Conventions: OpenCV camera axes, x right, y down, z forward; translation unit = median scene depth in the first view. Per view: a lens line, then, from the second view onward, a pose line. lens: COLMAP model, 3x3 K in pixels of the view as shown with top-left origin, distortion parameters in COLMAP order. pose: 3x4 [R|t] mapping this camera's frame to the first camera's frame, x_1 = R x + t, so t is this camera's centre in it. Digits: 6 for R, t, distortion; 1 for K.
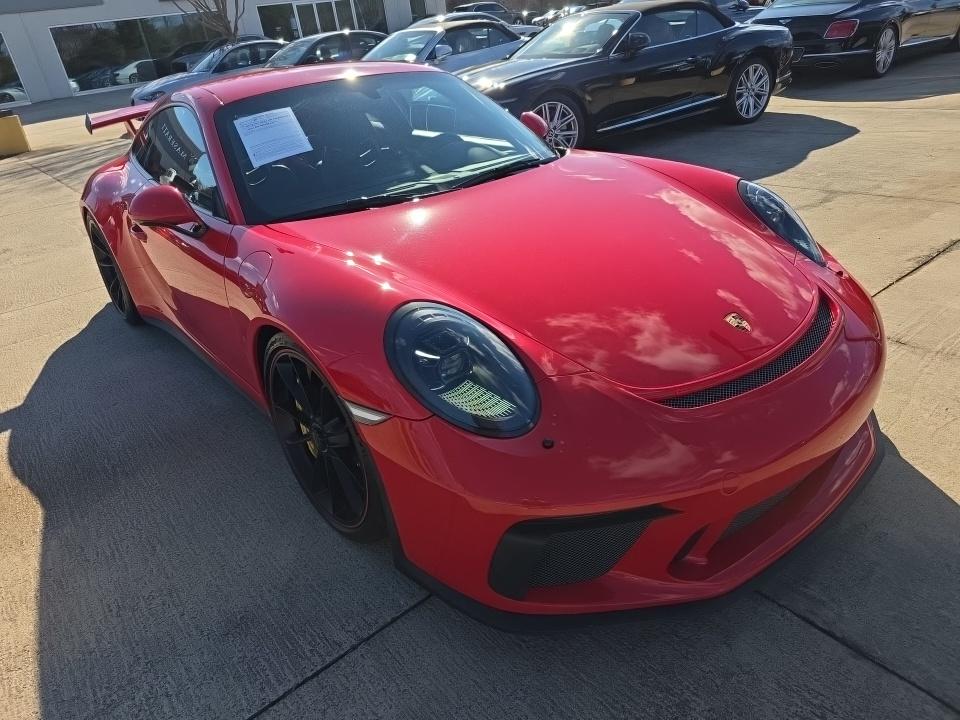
lens RADIAL K [[637.1, 0, 472.5], [0, 637.1, 358.3], [0, 0, 1]] dist [0.022444, -0.014809]
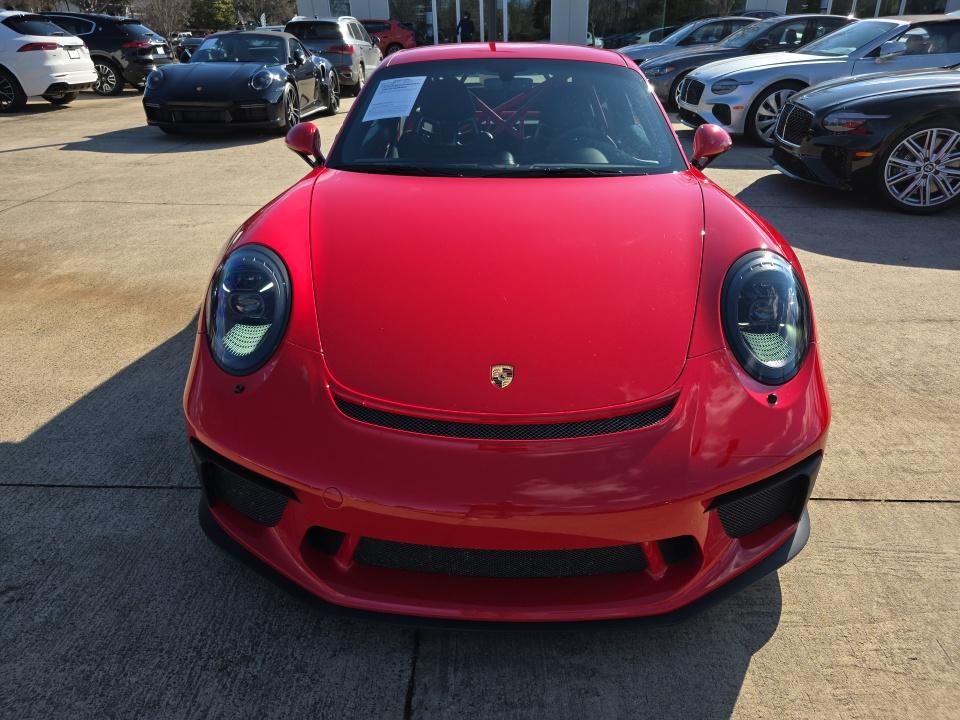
lens RADIAL K [[637.1, 0, 475.2], [0, 637.1, 364.5], [0, 0, 1]] dist [0.022444, -0.014809]
pose [[0.760223, 0.383007, -0.524754, 0.869283], [-0.360164, 0.920713, 0.150232, -0.196069], [0.540688, 0.074787, 0.837893, 0.222122]]
